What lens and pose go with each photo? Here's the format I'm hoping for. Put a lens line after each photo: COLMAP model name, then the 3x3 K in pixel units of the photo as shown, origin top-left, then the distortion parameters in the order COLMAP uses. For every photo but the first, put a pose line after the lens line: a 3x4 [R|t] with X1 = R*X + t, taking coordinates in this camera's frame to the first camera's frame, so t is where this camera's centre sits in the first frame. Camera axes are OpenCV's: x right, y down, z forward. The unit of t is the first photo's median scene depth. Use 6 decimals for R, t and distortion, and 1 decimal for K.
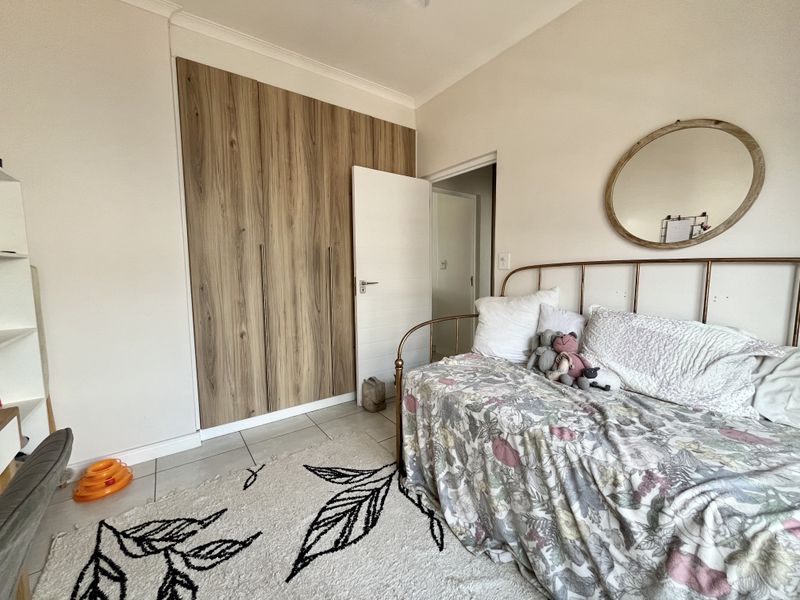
lens RADIAL K [[324.2, 0, 399.1], [0, 324.2, 297.1], [0, 0, 1]] dist [-0.006054, 0.000690]
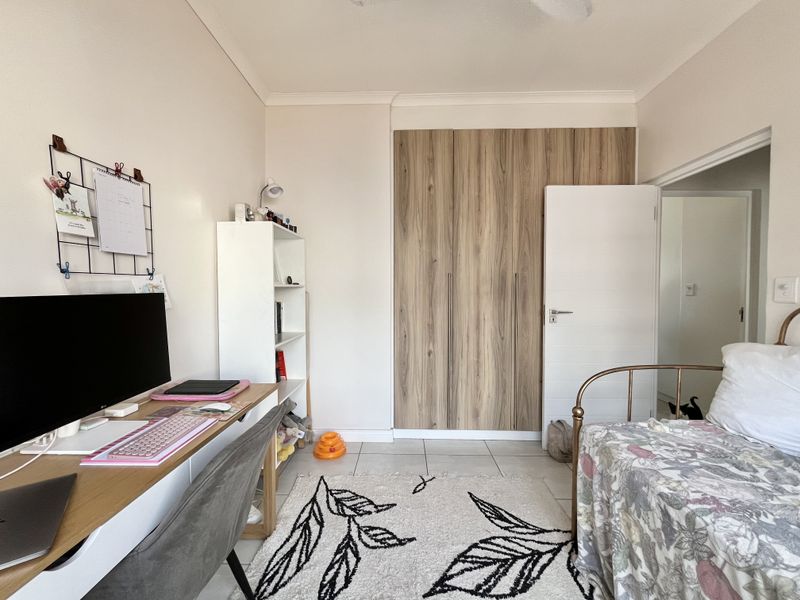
lens RADIAL K [[324.2, 0, 396.0], [0, 324.2, 297.2], [0, 0, 1]] dist [-0.006054, 0.000690]
pose [[0.791781, 0.023462, -0.610354, 0.128465], [-0.060790, 0.997328, -0.040522, -0.029680], [0.607772, 0.069188, 0.791092, 0.028222]]
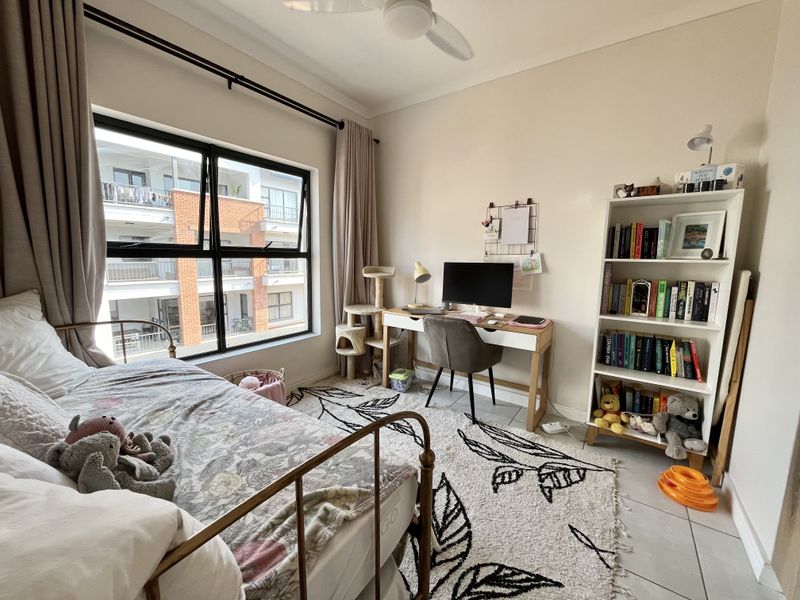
lens RADIAL K [[324.2, 0, 394.8], [0, 324.2, 298.0], [0, 0, 1]] dist [-0.006054, 0.000690]
pose [[-0.952751, 0.032623, -0.301996, 0.202043], [-0.034732, 0.975995, 0.215005, -0.167829], [0.301761, 0.215335, -0.928747, 1.403077]]
